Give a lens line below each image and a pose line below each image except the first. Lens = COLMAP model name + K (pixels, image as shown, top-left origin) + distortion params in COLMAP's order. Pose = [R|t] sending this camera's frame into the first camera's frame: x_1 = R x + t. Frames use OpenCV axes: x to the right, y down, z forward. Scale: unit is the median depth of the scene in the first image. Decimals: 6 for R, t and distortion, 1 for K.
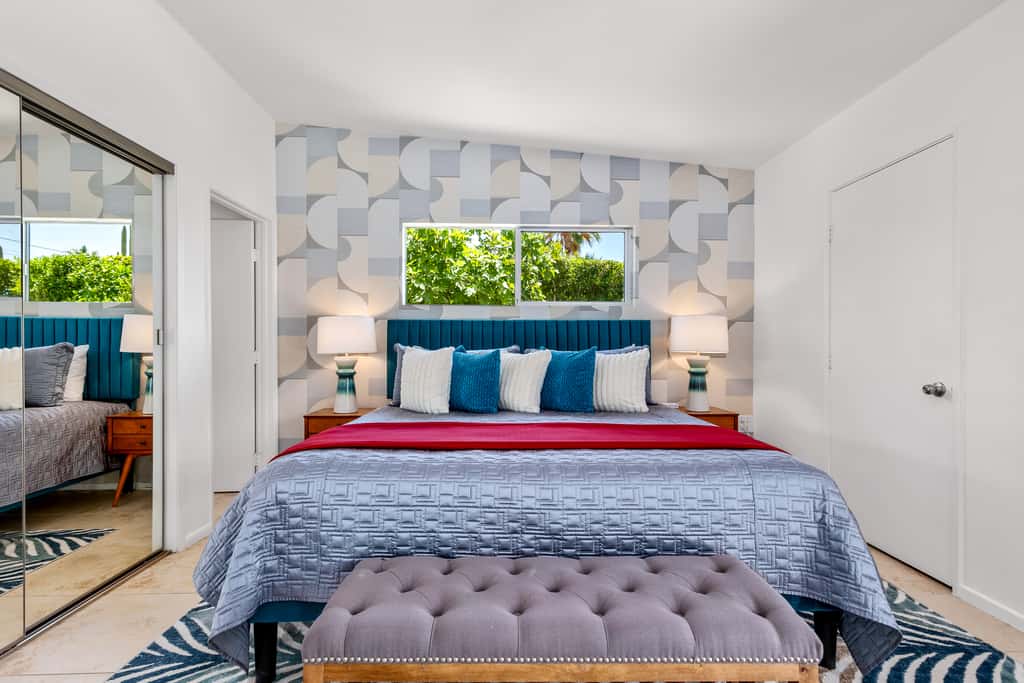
lens RADIAL K [[479.3, 0, 511.5], [0, 479.3, 346.5], [0, 0, 1]] dist [0.005516, 0.000401]
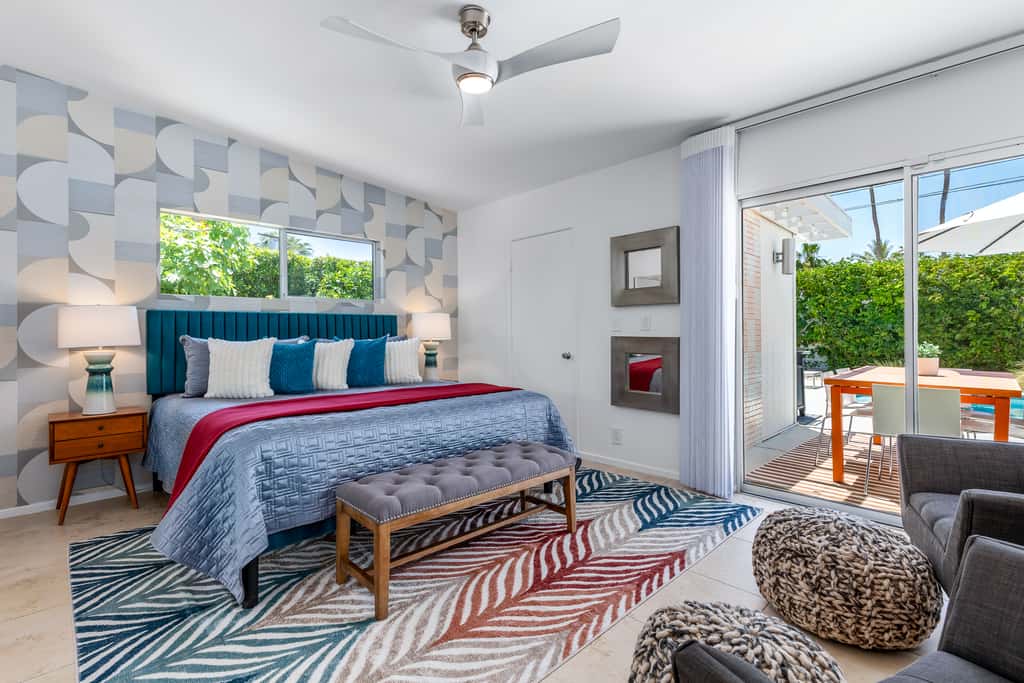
lens RADIAL K [[479.6, 0, 510.5], [0, 479.6, 329.4], [0, 0, 1]] dist [0.000987, 0.000428]
pose [[0.731755, -0.001901, 0.681566, -0.369524], [0.011676, 0.999884, -0.009747, -0.000348], [-0.681468, 0.015090, 0.731692, -0.162651]]
